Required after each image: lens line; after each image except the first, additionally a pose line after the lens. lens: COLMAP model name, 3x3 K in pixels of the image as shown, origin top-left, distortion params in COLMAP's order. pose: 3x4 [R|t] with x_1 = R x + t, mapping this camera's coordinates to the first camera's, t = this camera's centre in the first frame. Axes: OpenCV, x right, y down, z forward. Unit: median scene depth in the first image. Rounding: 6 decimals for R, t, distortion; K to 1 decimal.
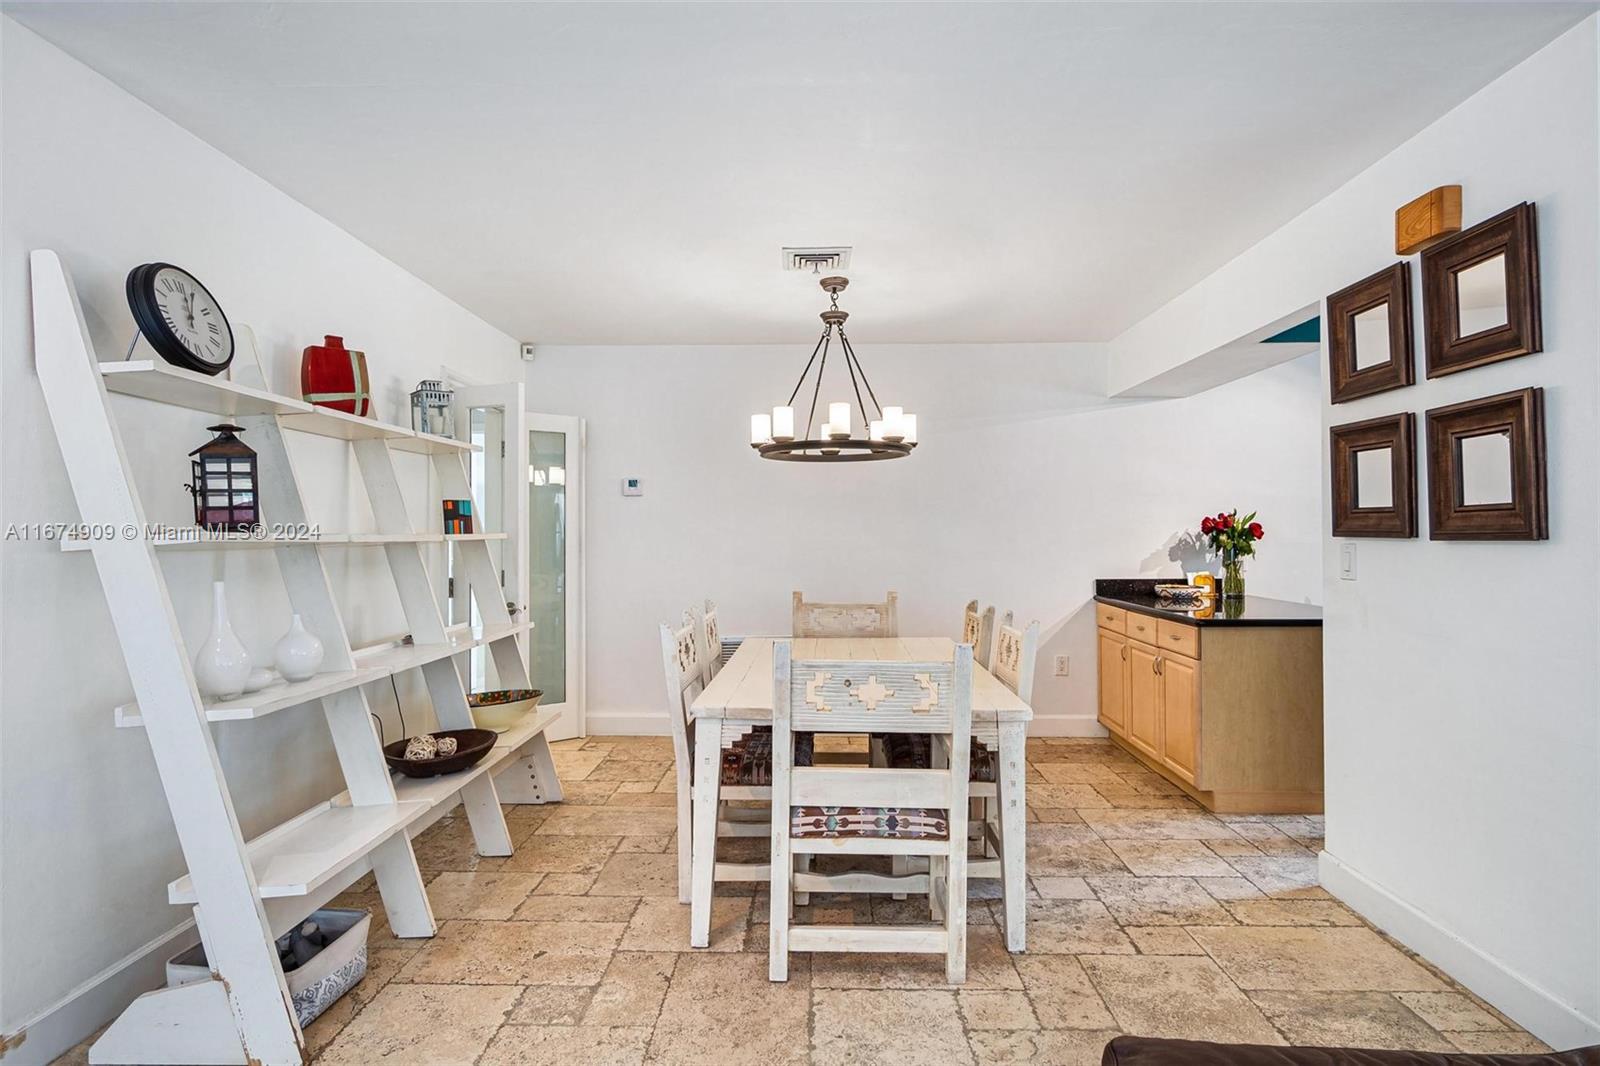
lens RADIAL K [[854.0, 0, 804.3], [0, 854.0, 530.7], [0, 0, 1]] dist [0.000758, 0.000166]
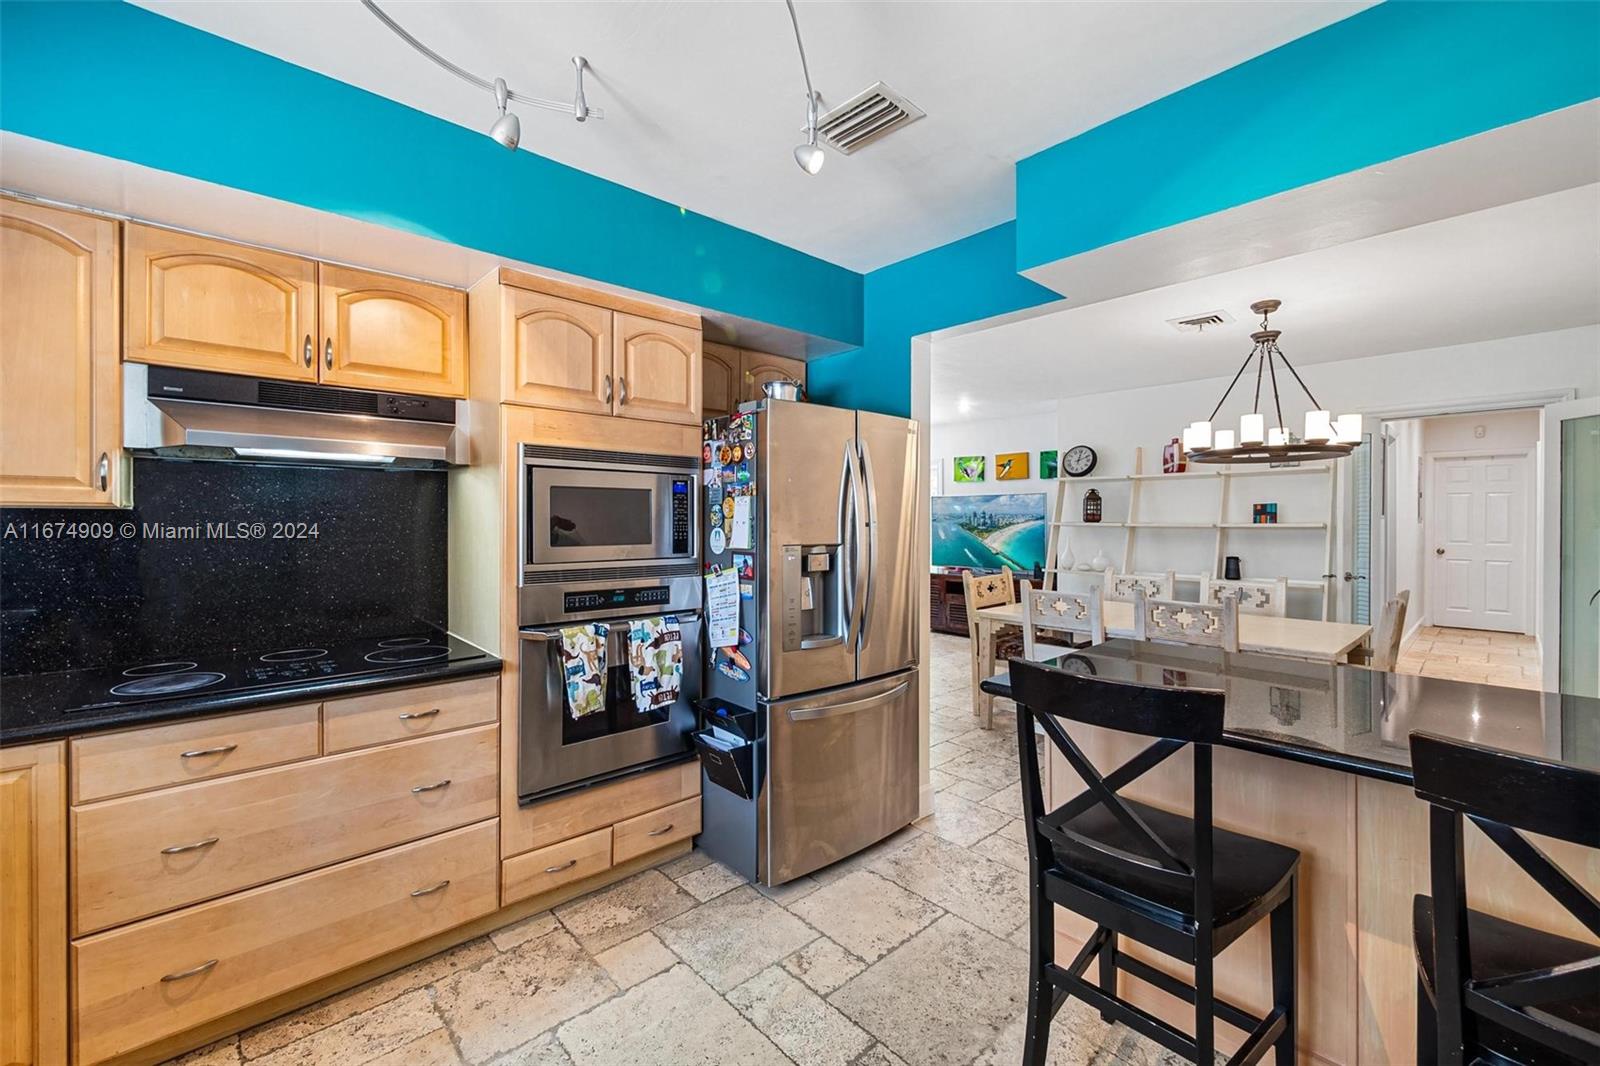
lens RADIAL K [[655.2, 0, 796.3], [0, 655.2, 529.2], [0, 0, 1]] dist [-0.003530, -0.000056]
pose [[-0.722560, 0.013239, -0.691181, 1.612631], [0.003360, 0.999872, 0.015639, -0.012770], [0.691300, 0.008977, -0.722512, 1.774823]]
